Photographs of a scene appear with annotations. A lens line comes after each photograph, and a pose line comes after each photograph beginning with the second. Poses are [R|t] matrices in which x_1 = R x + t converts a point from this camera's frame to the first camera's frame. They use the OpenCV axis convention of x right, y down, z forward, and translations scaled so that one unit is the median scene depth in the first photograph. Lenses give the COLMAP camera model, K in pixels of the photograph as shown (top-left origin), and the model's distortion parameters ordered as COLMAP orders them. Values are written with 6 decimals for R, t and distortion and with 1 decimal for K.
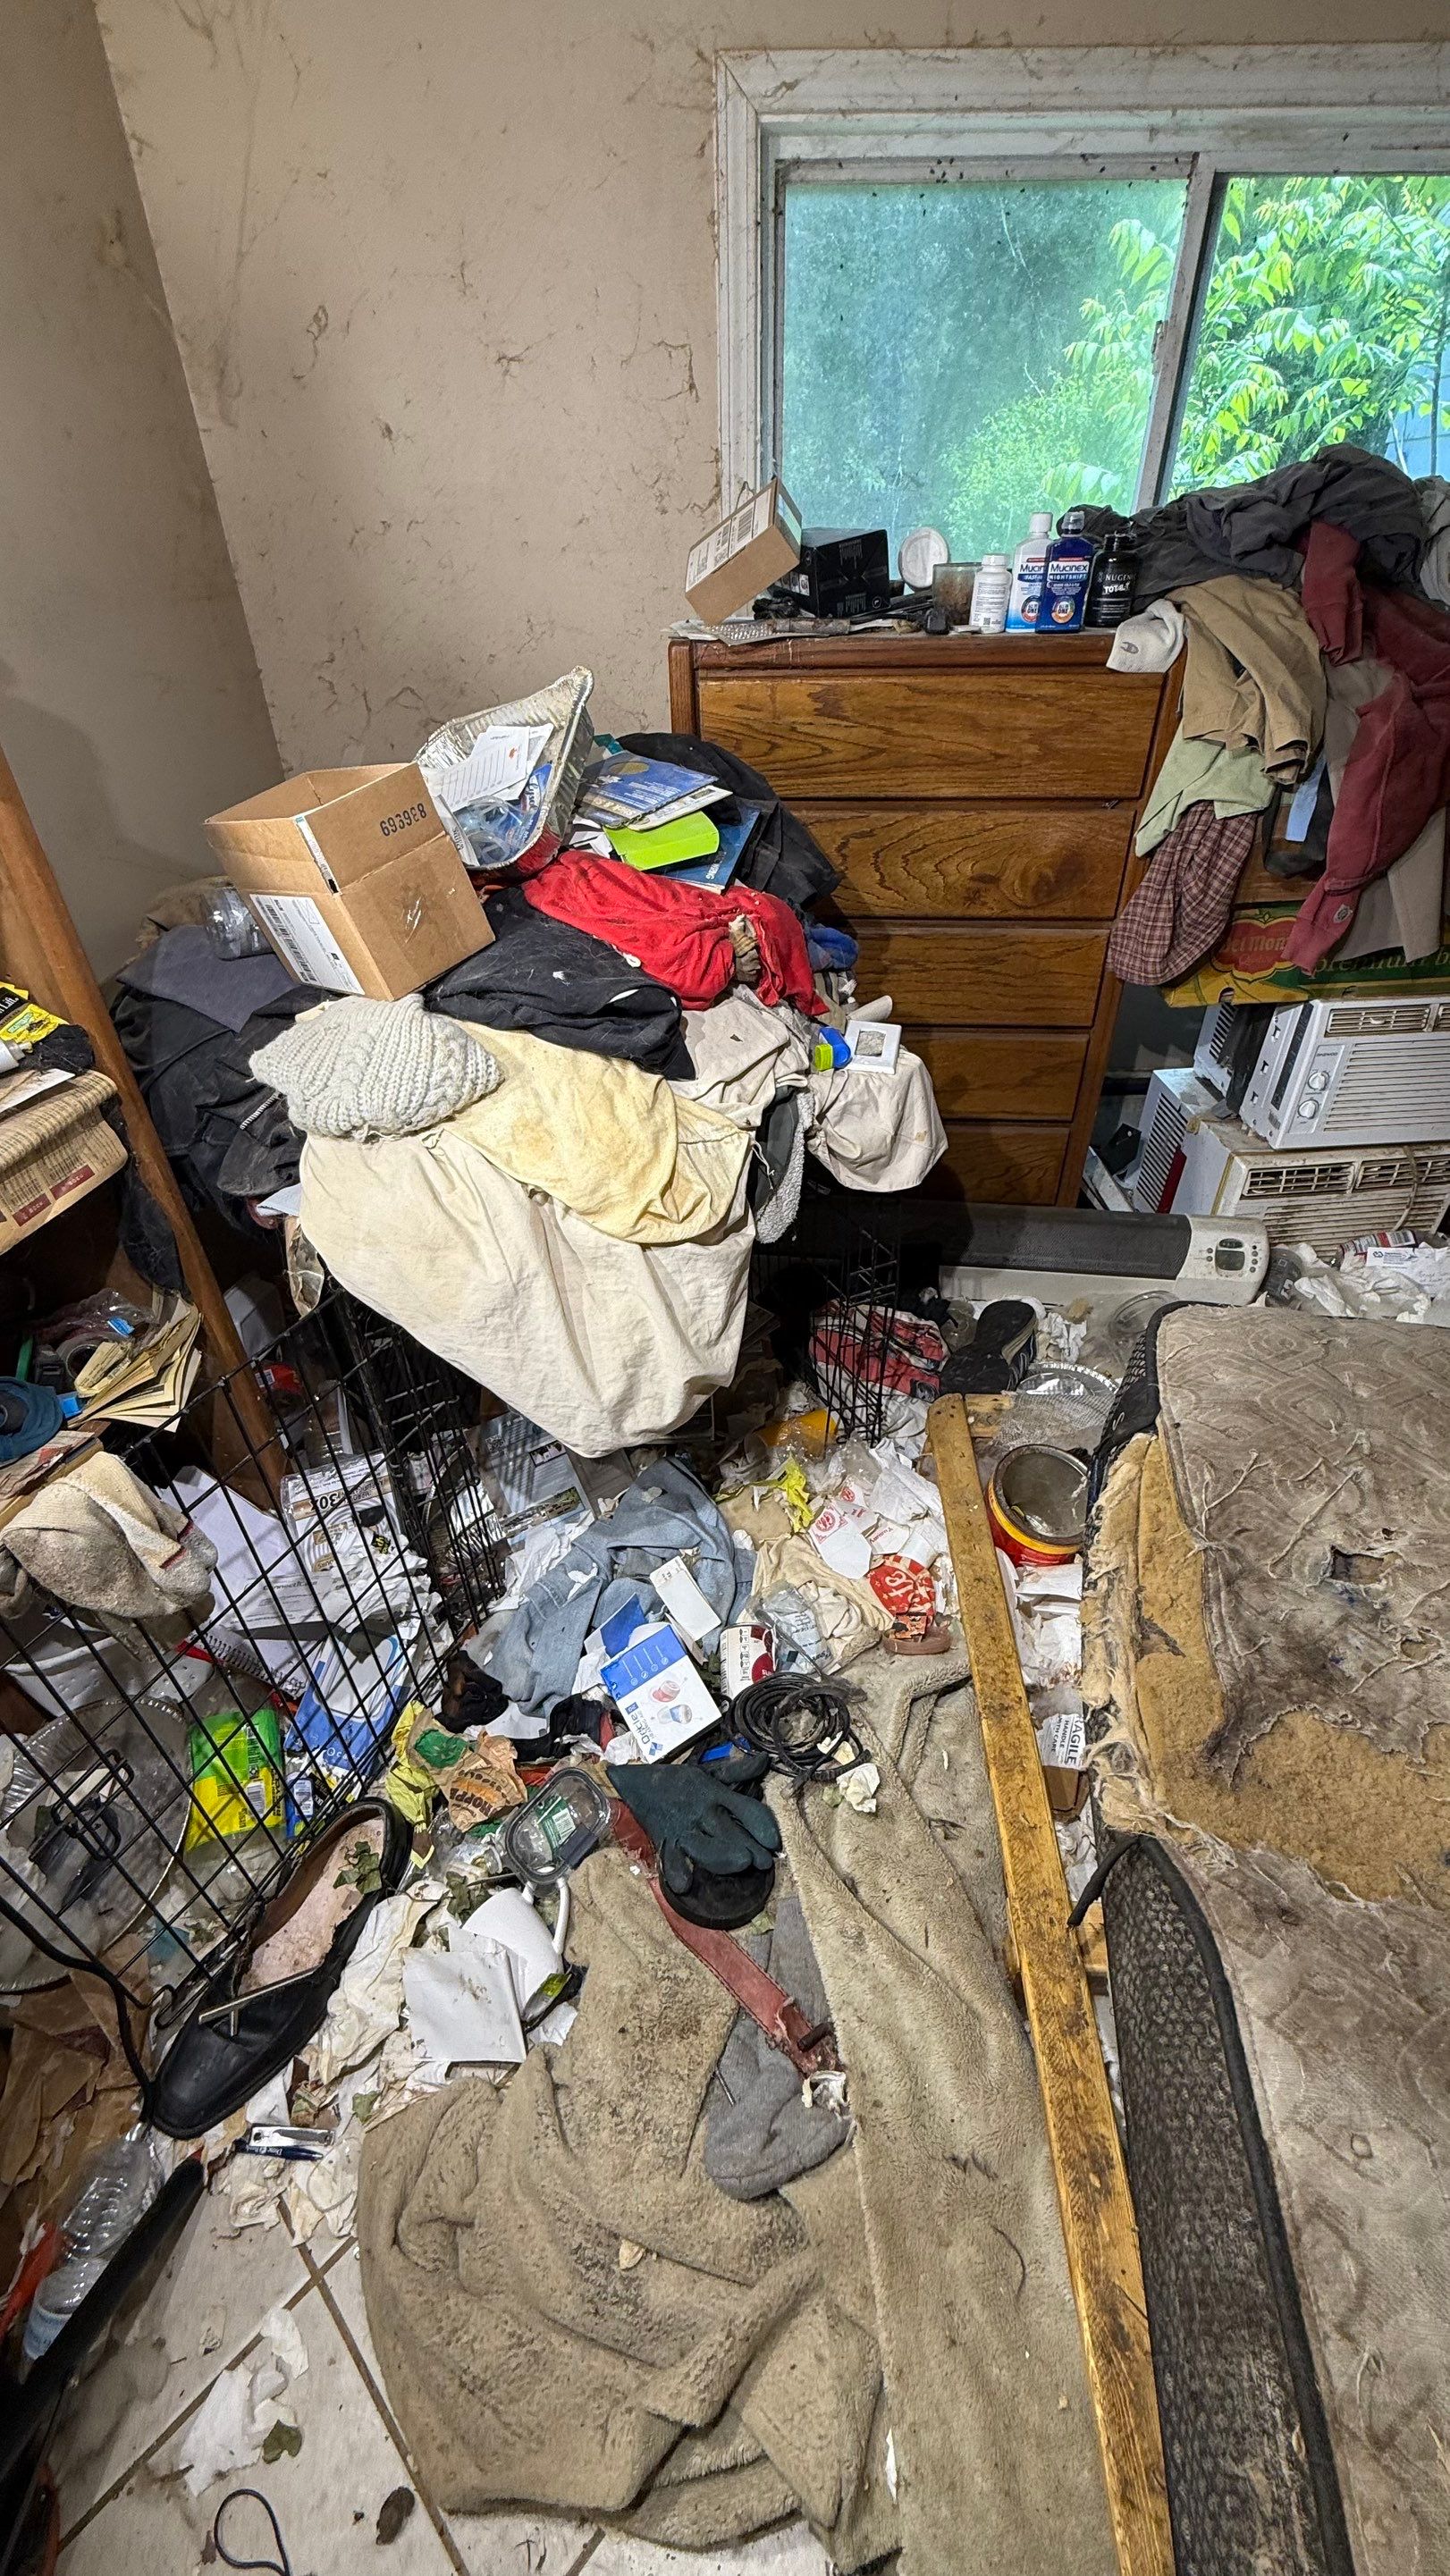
lens RADIAL K [[1030.5, 0, 716.7], [0, 1030.5, 1278.6], [0, 0, 1]] dist [0.001547, 0.000208]
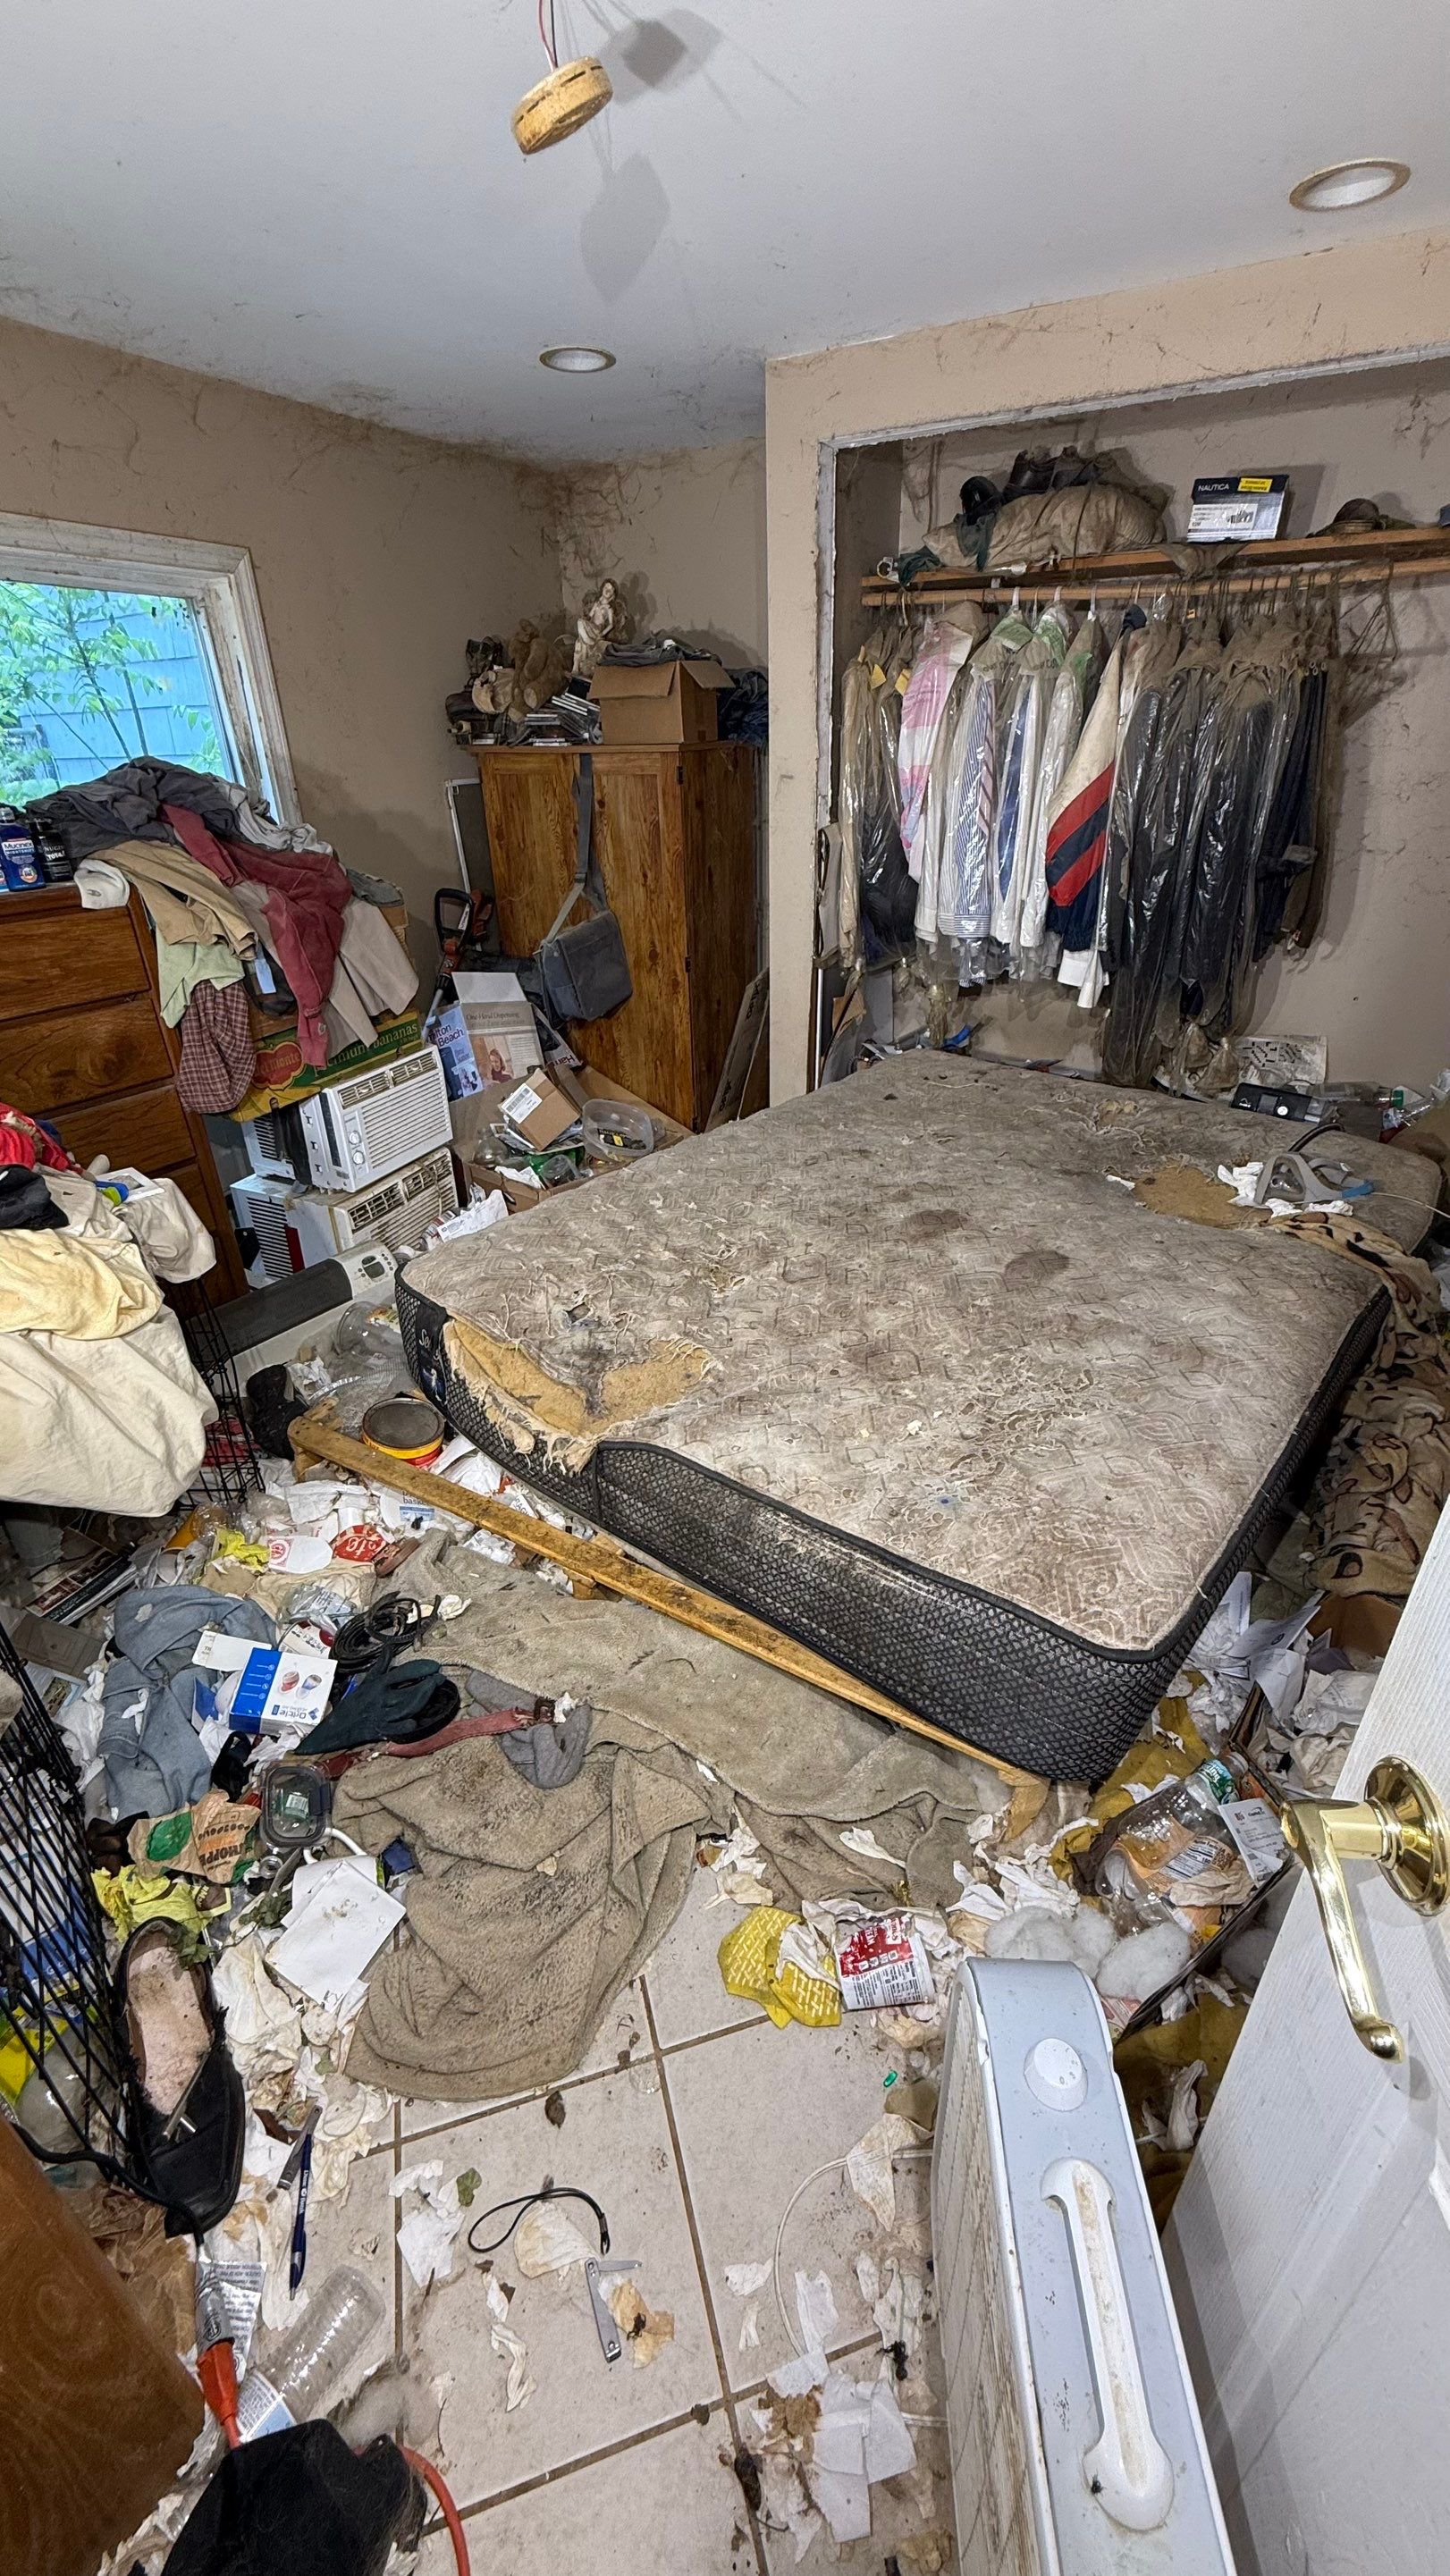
lens RADIAL K [[1030.5, 0, 716.7], [0, 1030.5, 1278.6], [0, 0, 1]] dist [0.001547, 0.000208]
pose [[0.488483, -0.409083, 0.770737, -0.477153], [0.530775, 0.840389, 0.109654, 0.112795], [-0.692577, 0.355524, 0.627646, -0.261453]]
